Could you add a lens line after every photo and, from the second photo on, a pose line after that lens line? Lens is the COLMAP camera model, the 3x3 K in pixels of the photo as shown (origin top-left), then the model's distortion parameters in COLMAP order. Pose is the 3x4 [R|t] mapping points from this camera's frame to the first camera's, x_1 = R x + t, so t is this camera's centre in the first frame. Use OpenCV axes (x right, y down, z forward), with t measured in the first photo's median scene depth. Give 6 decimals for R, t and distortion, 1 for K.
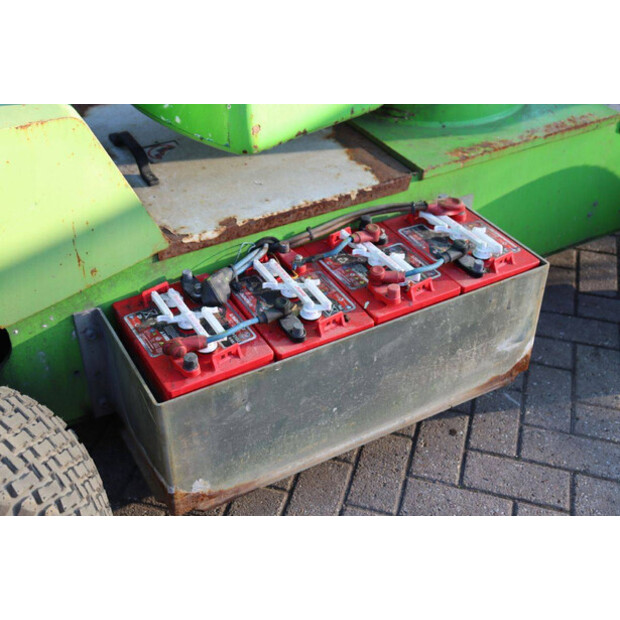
lens RADIAL K [[843.7, 0, 310.0], [0, 843.7, 310.0], [0, 0, 1]] dist [0.095018, -0.007770]
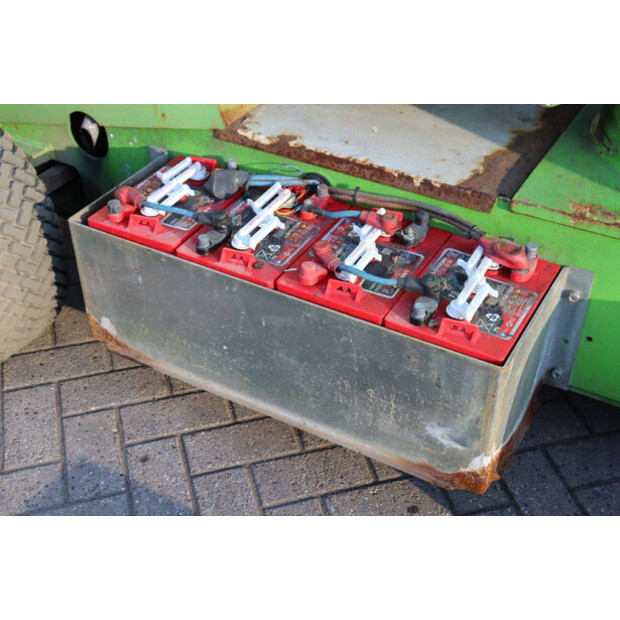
lens RADIAL K [[918.9, 0, 310.0], [0, 918.9, 310.0], [0, 0, 1]] dist [0.108994, 0.096110]
pose [[0.508587, 0.519257, -0.686813, 0.716759], [-0.511004, 0.824040, 0.244606, -0.205025], [0.692975, 0.226561, 0.684438, 0.323935]]
